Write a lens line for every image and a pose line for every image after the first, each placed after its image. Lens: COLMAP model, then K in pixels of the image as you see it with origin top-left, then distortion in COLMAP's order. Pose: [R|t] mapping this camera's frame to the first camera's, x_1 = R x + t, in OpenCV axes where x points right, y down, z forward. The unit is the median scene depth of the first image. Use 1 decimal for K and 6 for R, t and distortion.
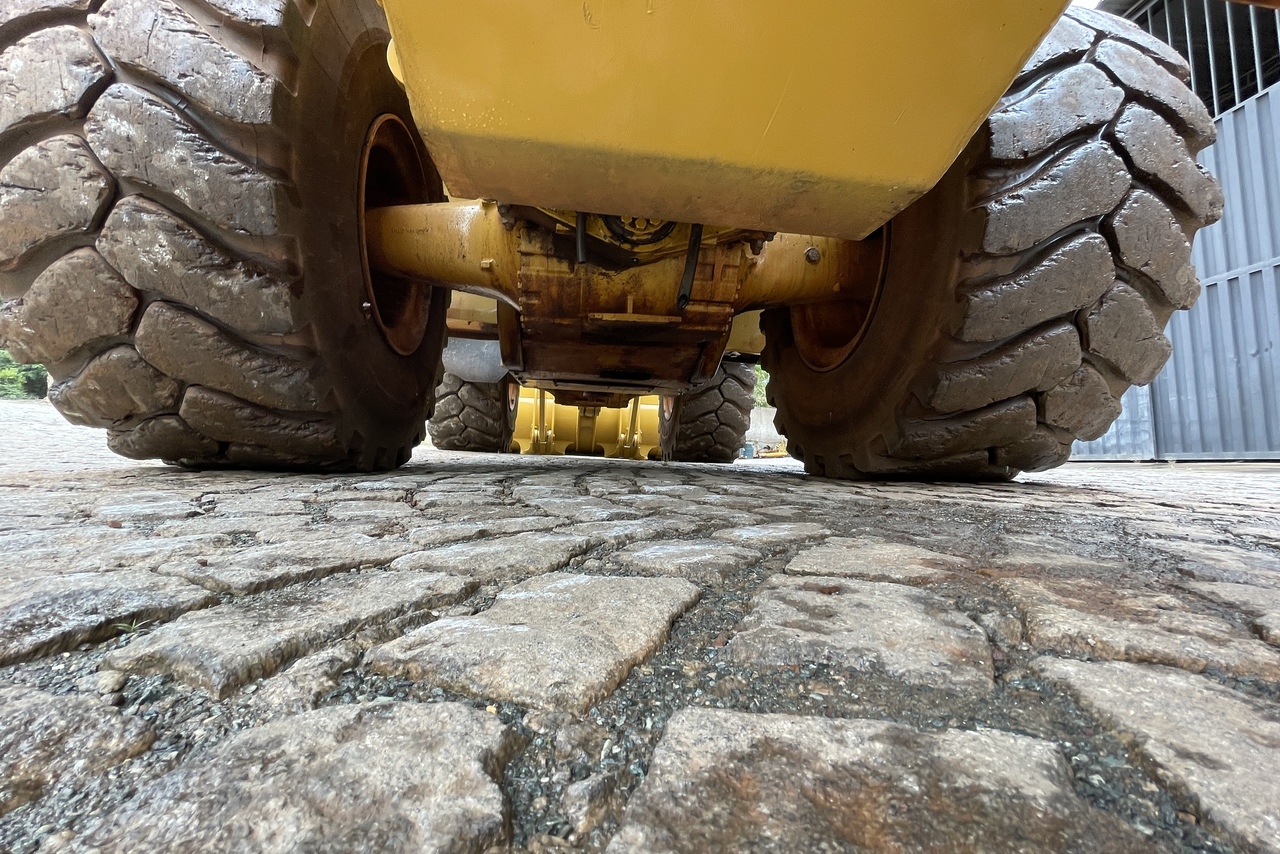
lens RADIAL K [[538.2, 0, 634.6], [0, 538.2, 423.4], [0, 0, 1]] dist [0.006675, 0.000390]
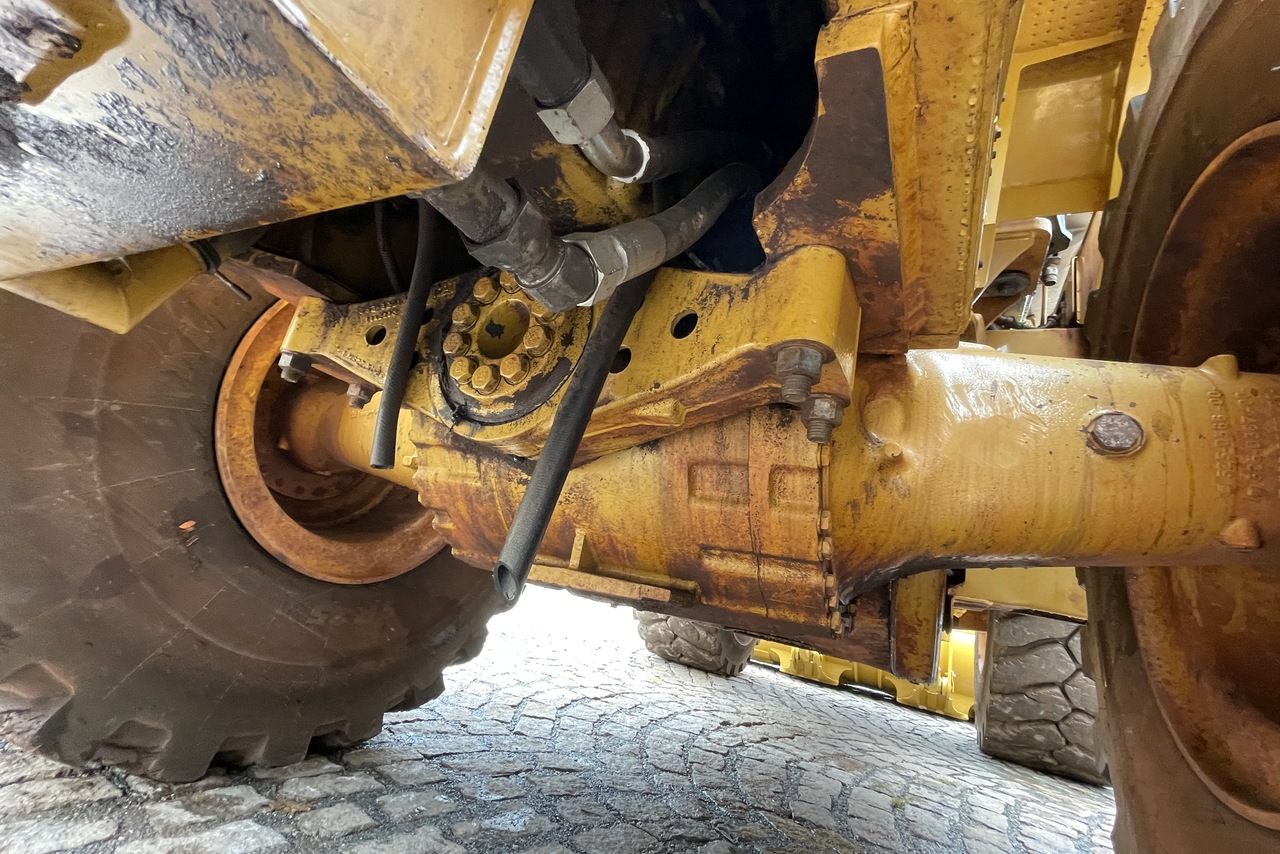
lens RADIAL K [[538.2, 0, 634.6], [0, 538.2, 423.4], [0, 0, 1]] dist [0.006675, 0.000390]
pose [[0.835740, -0.033759, -0.548087, 0.260371], [-0.141262, 0.951300, -0.273995, -0.180017], [0.530644, 0.306413, 0.790271, 0.559925]]
